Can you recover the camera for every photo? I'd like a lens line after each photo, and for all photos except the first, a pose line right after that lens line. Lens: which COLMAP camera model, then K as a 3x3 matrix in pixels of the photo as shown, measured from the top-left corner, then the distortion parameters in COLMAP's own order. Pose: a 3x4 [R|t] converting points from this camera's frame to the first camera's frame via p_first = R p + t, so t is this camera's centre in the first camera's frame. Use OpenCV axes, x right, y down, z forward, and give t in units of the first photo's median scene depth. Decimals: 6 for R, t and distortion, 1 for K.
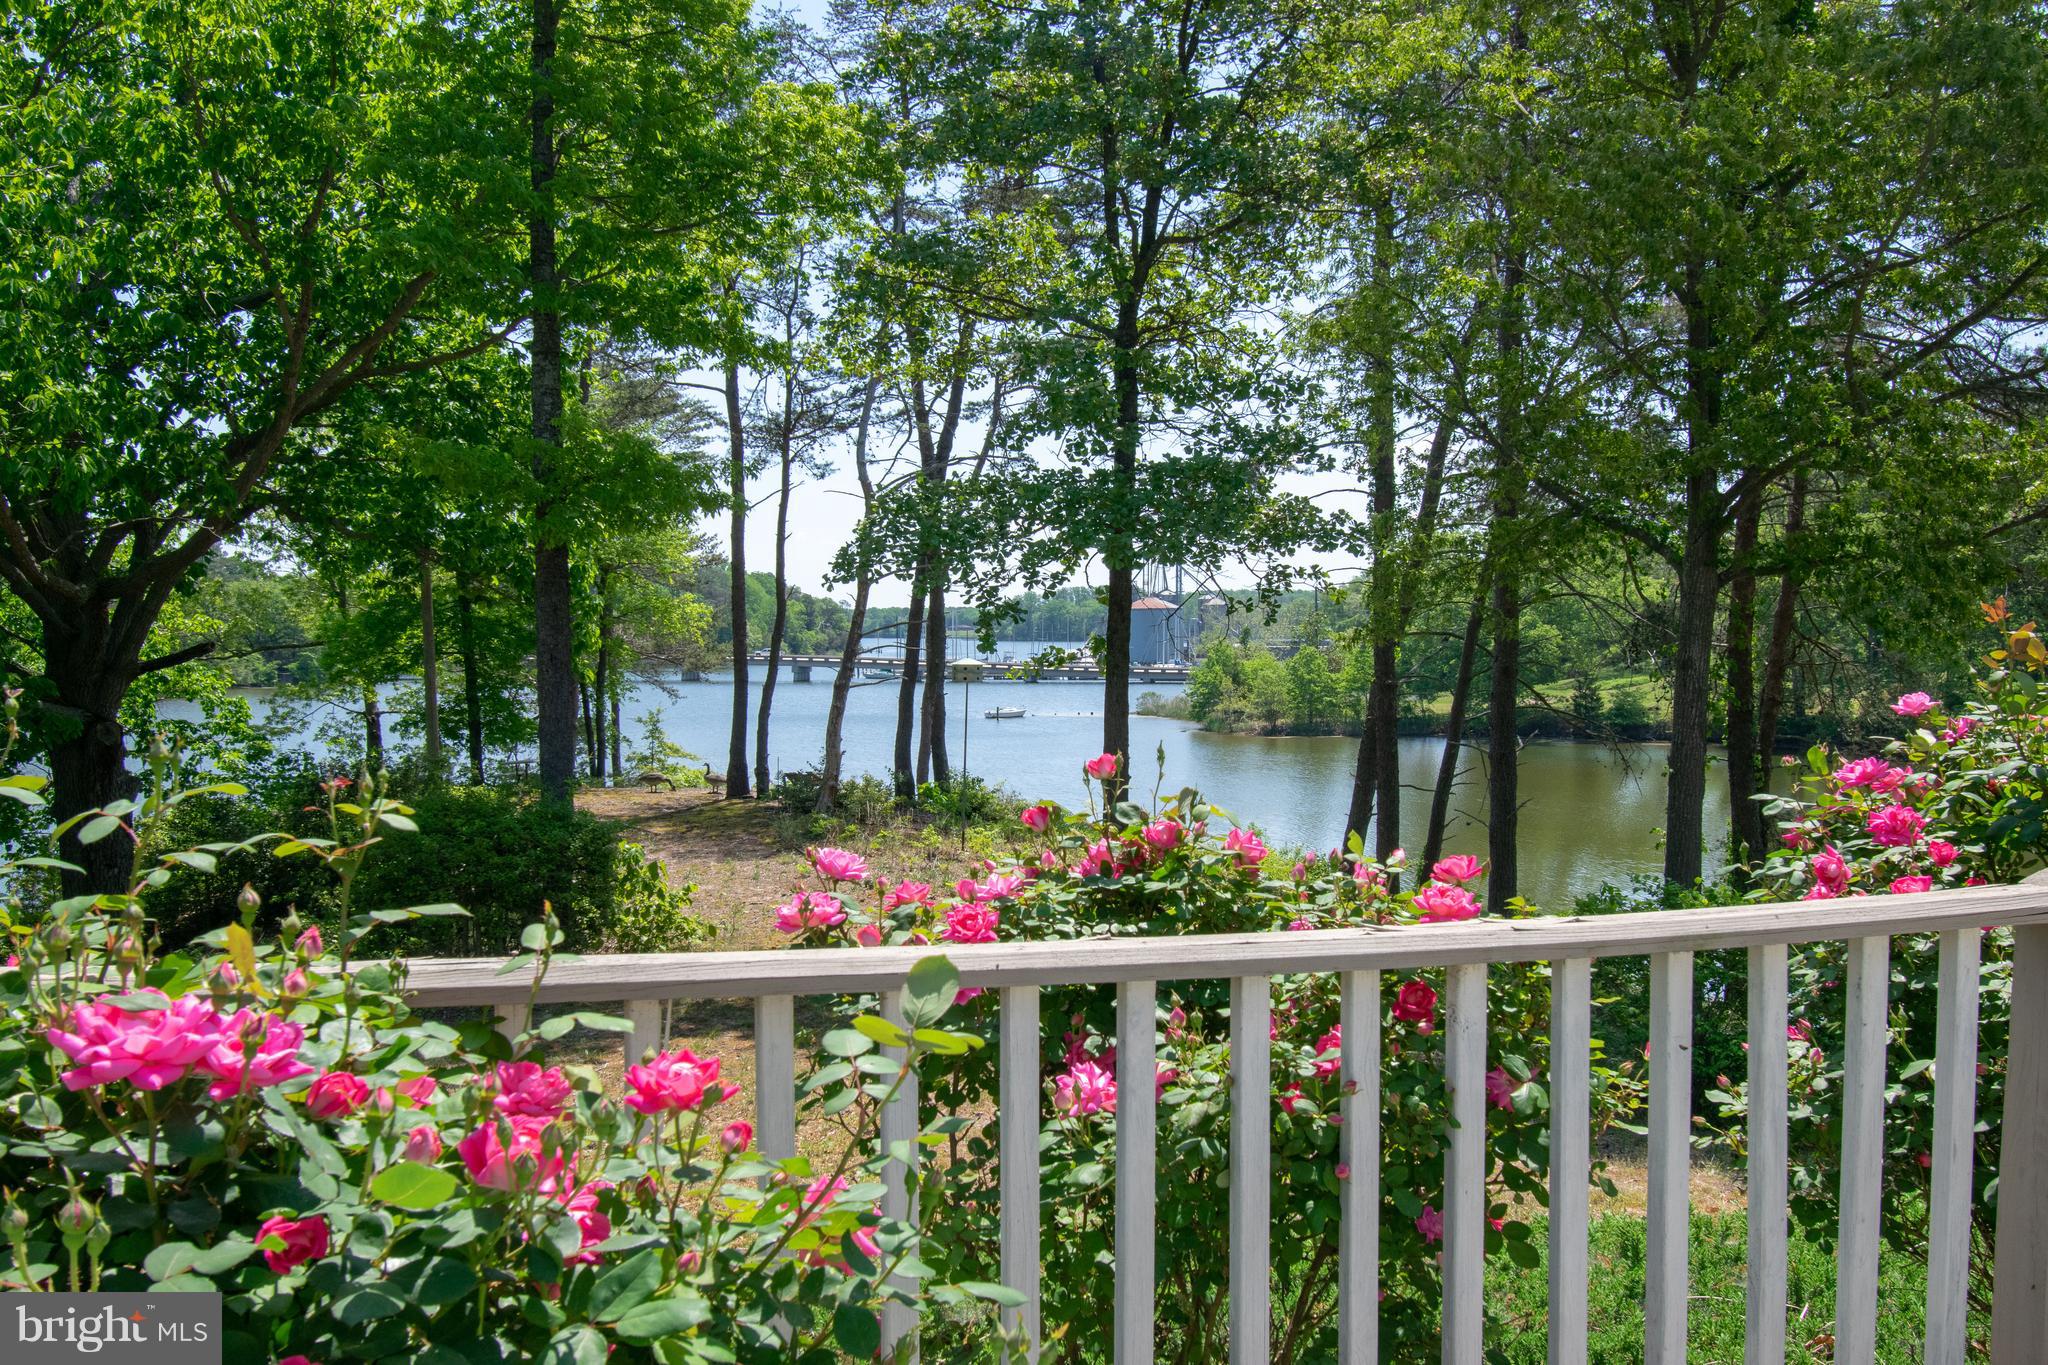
lens RADIAL K [[1738.6, 0, 1024.0], [0, 1738.6, 682.5], [0, 0, 1]] dist [-0.000034, -0.000241]
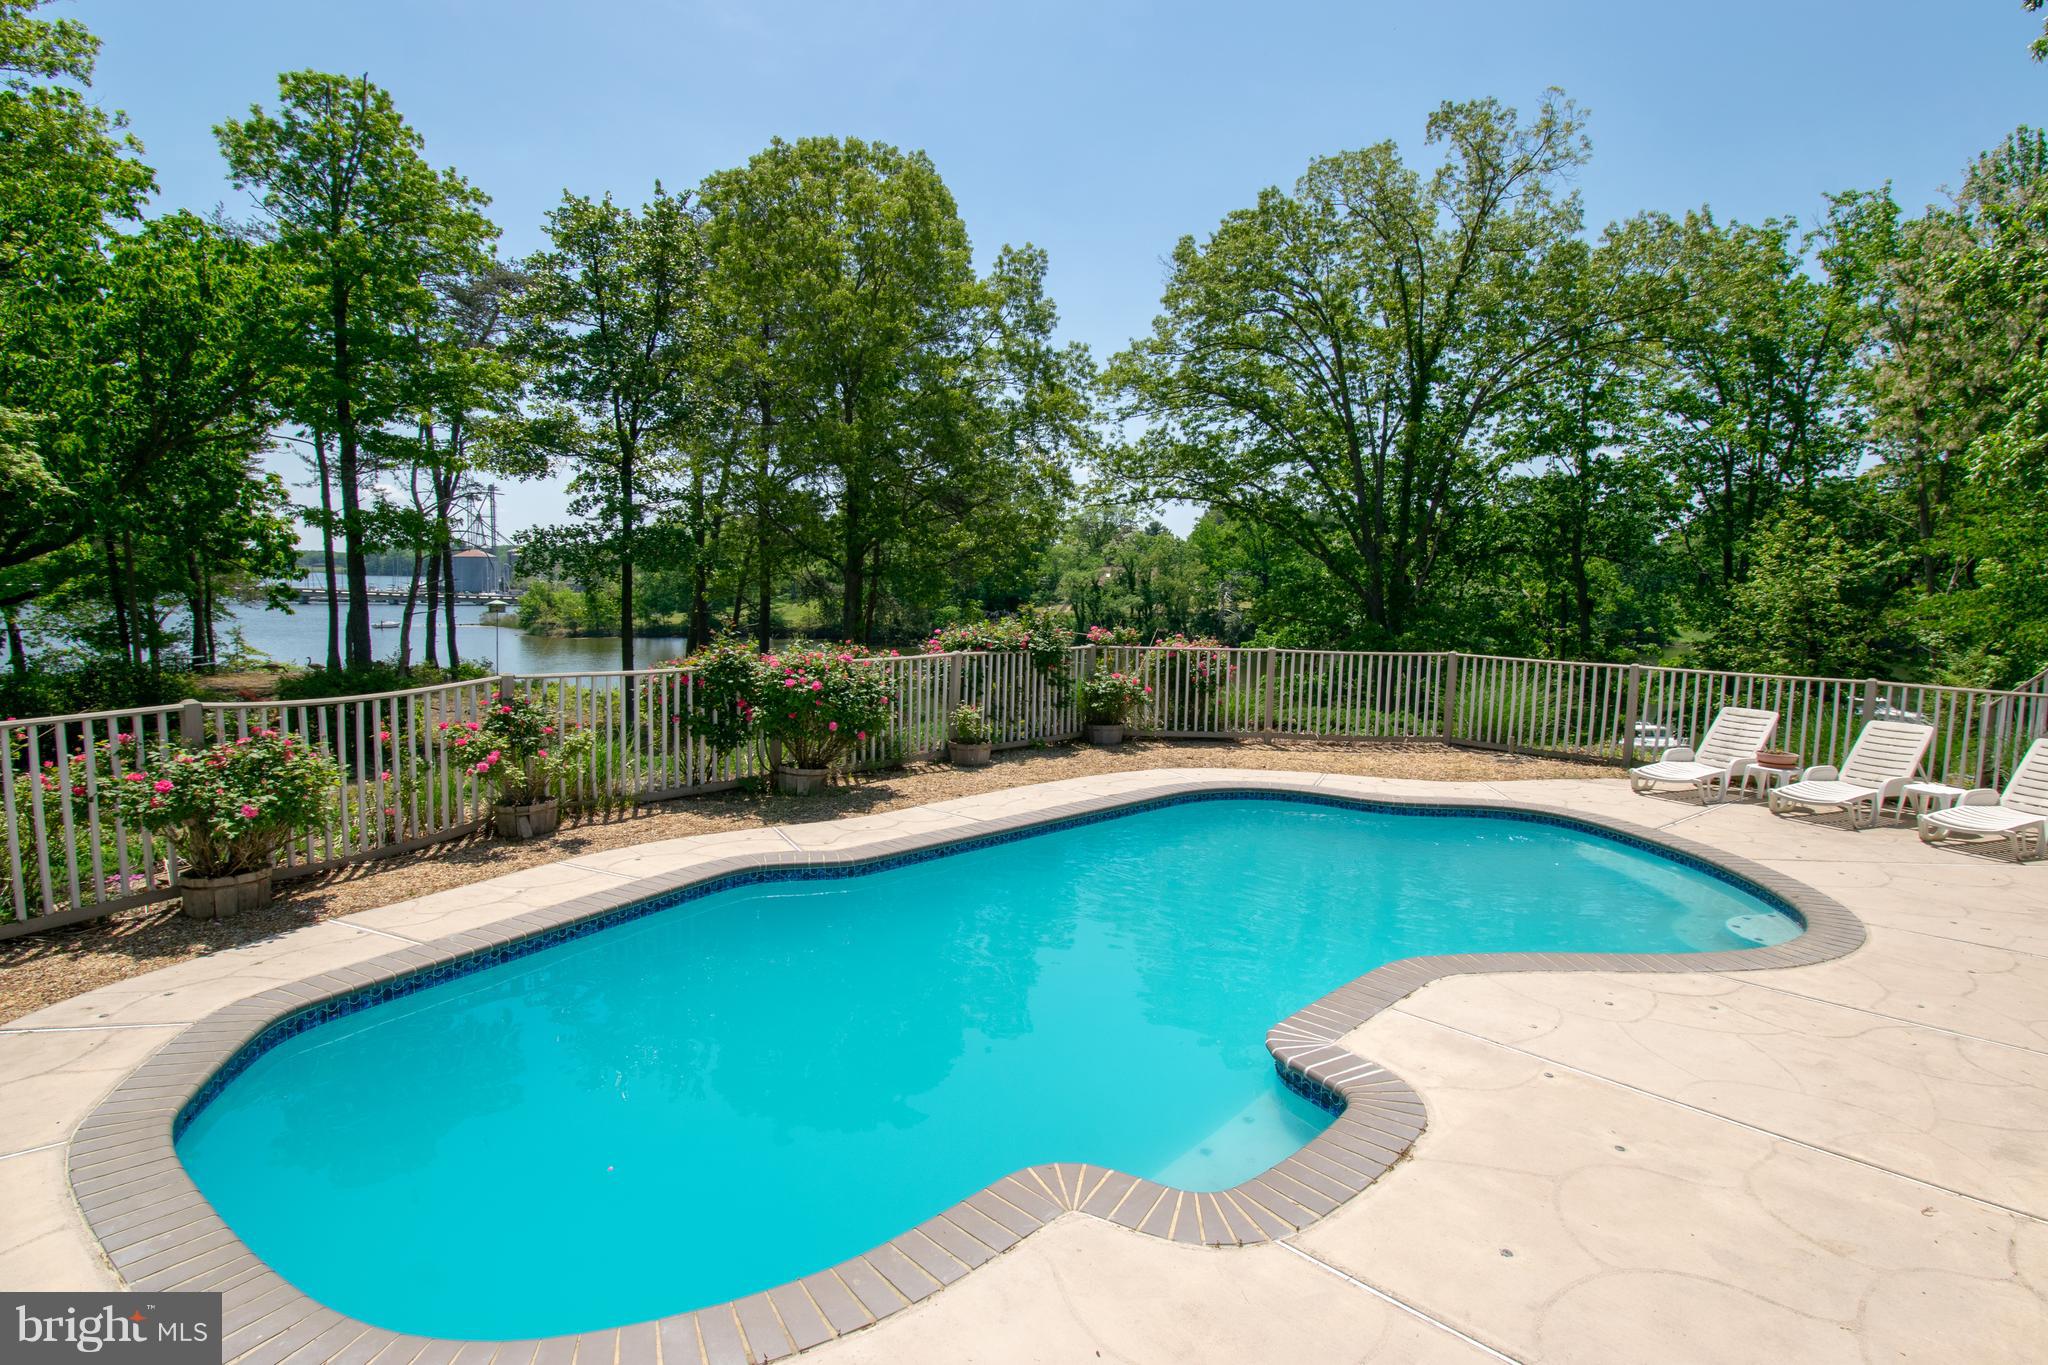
lens RADIAL K [[1025.6, 0, 994.8], [0, 1025.6, 672.3], [0, 0, 1]] dist [0.071439, 0.000218]
pose [[0.851589, -0.031682, 0.523251, -0.039023], [-0.002899, 0.997872, 0.065137, -0.002575], [-0.524201, -0.056987, 0.849685, -0.070036]]
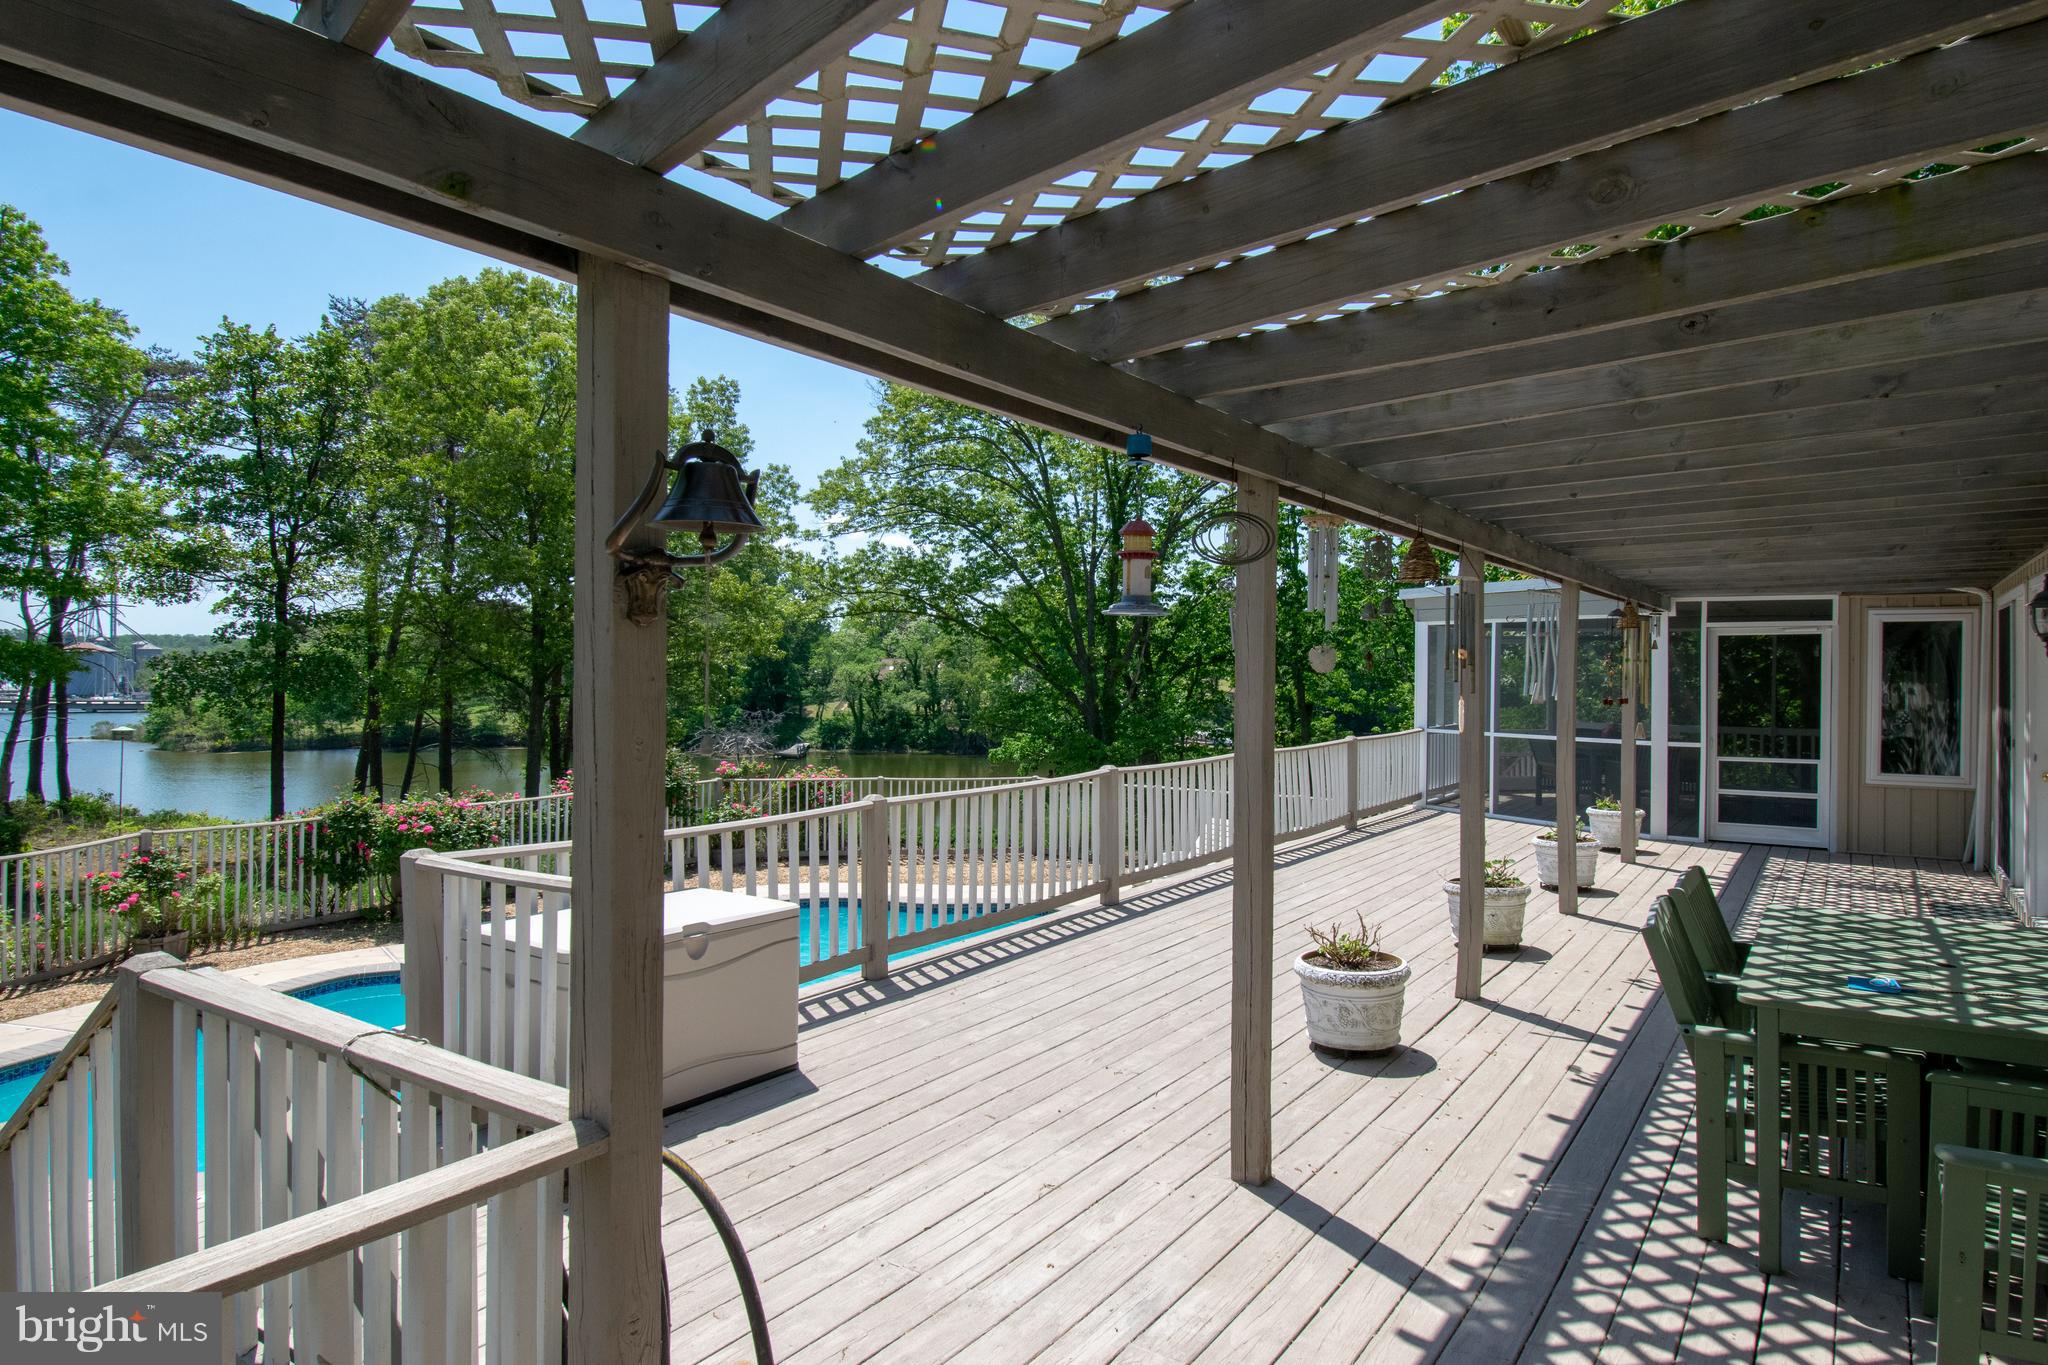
lens RADIAL K [[1186.3, 0, 1024.0], [0, 1186.3, 682.5], [0, 0, 1]] dist [-0.005726, 0.015159]
pose [[0.724055, 0.003384, 0.689734, -0.045365], [0.007305, 0.999894, -0.012574, -0.008110], [-0.689704, 0.014143, 0.723953, -0.113451]]
